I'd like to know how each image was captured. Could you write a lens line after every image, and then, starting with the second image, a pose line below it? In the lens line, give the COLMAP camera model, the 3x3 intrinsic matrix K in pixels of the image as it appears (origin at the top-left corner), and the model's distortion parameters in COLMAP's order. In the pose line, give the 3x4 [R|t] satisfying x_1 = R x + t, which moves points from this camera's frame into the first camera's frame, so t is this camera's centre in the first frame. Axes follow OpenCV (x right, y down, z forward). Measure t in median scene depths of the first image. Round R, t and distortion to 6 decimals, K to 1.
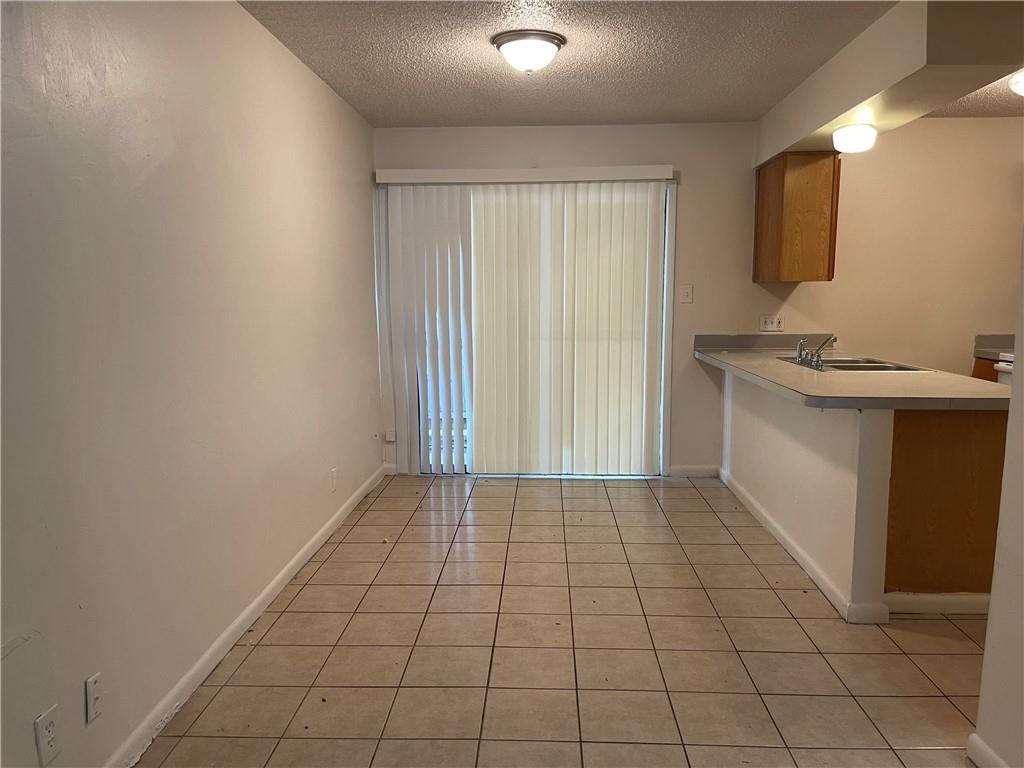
lens RADIAL K [[775.5, 0, 512.0], [0, 775.5, 384.0], [0, 0, 1]] dist [0.085346, -0.100744]
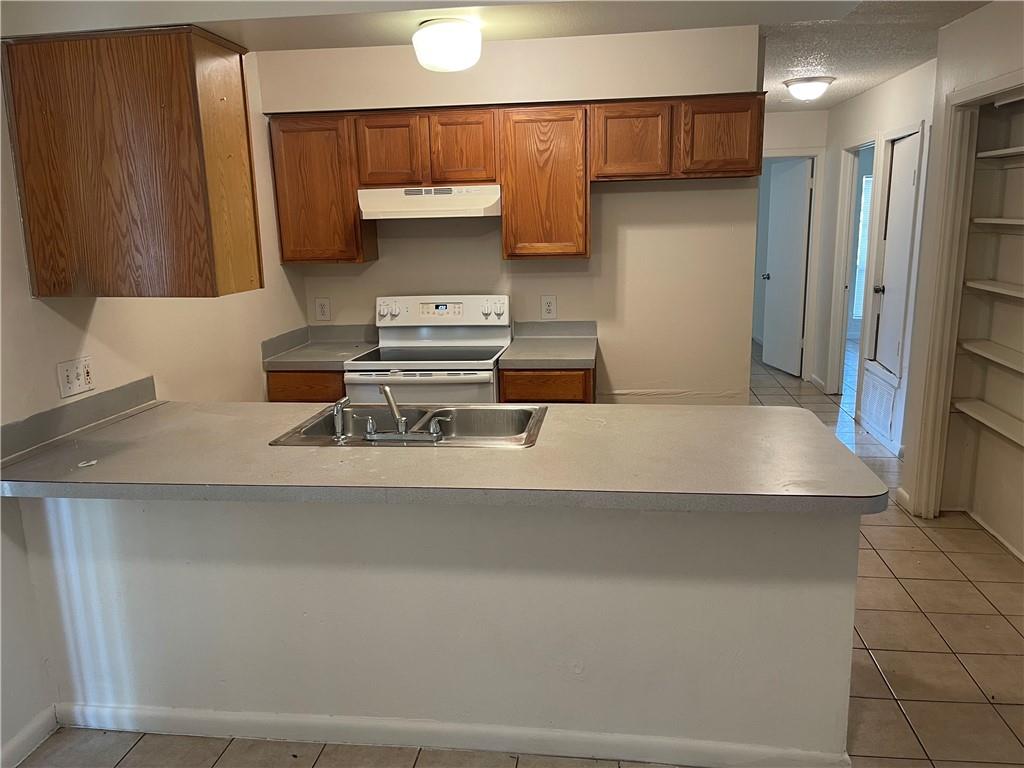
lens RADIAL K [[775.5, 0, 512.0], [0, 775.5, 384.0], [0, 0, 1]] dist [0.085346, -0.100744]
pose [[0.086272, -0.199415, 0.976110, -0.132375], [0.144912, 0.971855, 0.185738, -0.133495], [-0.985676, 0.125427, 0.112741, 0.719626]]
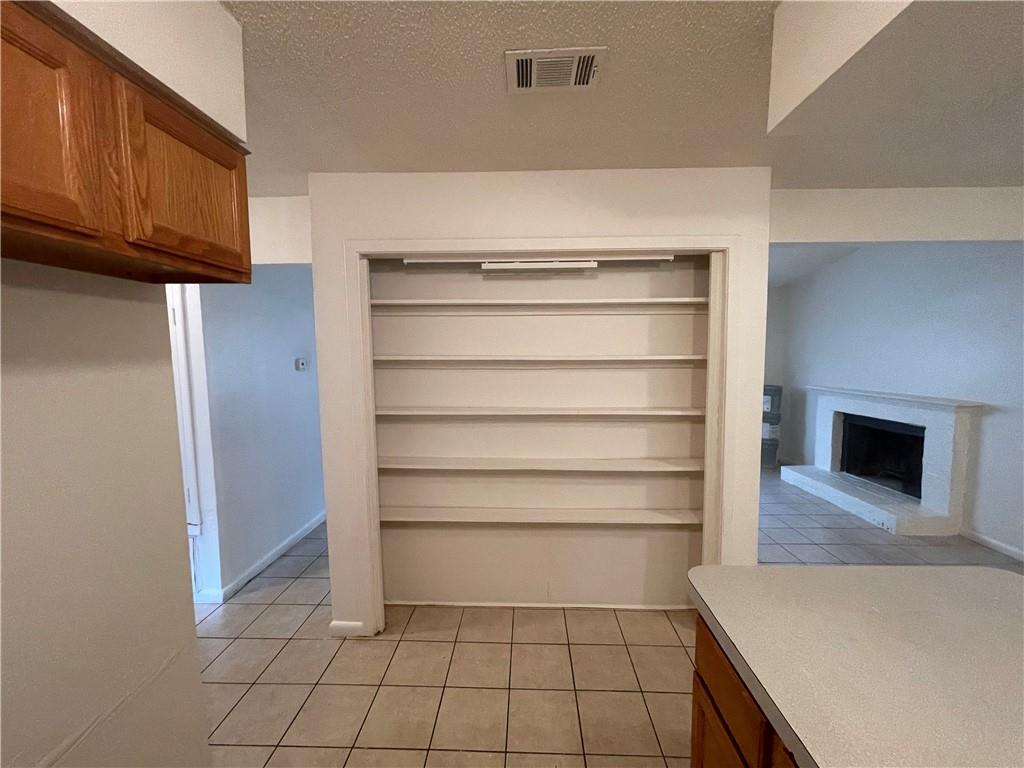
lens RADIAL K [[419.0, 0, 510.6], [0, 419.0, 389.2], [0, 0, 1]] dist [0.010992, -0.000072]
pose [[-0.999877, 0.015397, -0.002959, 0.527260], [0.014390, 0.976127, 0.216721, -0.145057], [0.006225, 0.216652, -0.976229, 0.805875]]
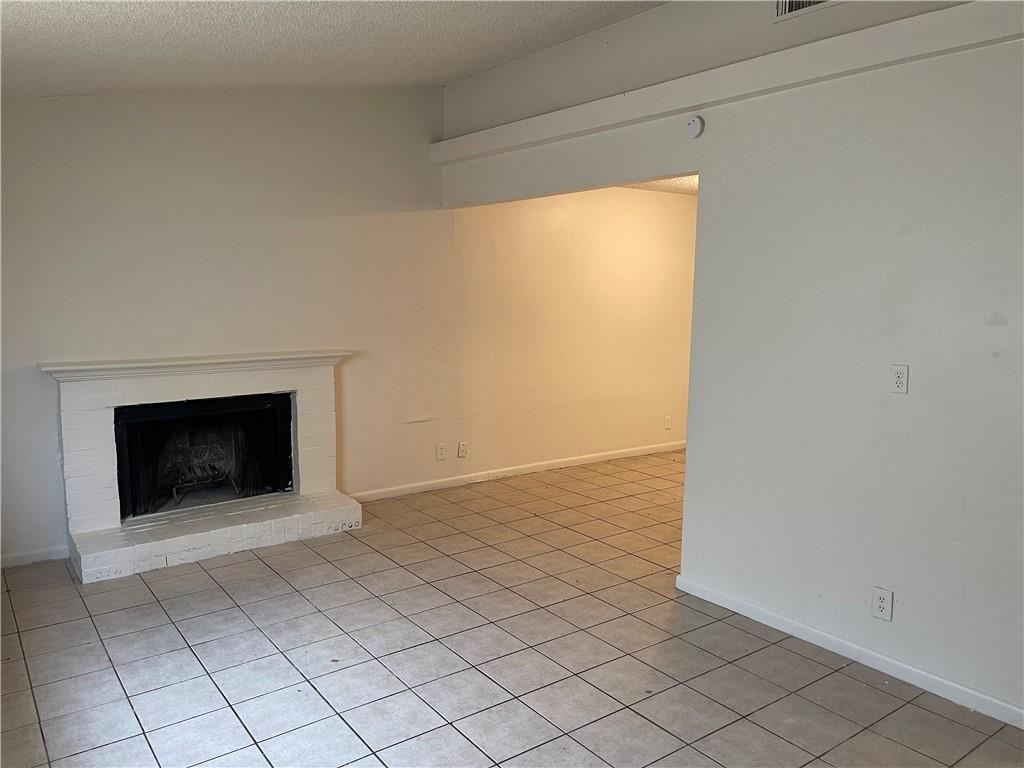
lens RADIAL K [[775.5, 0, 512.0], [0, 775.5, 384.0], [0, 0, 1]] dist [0.085346, -0.100744]
pose [[0.626466, 0.118560, -0.770379, 0.763127], [-0.119480, 0.991290, 0.055398, -0.013186], [0.770237, 0.057340, 0.635175, -0.307531]]
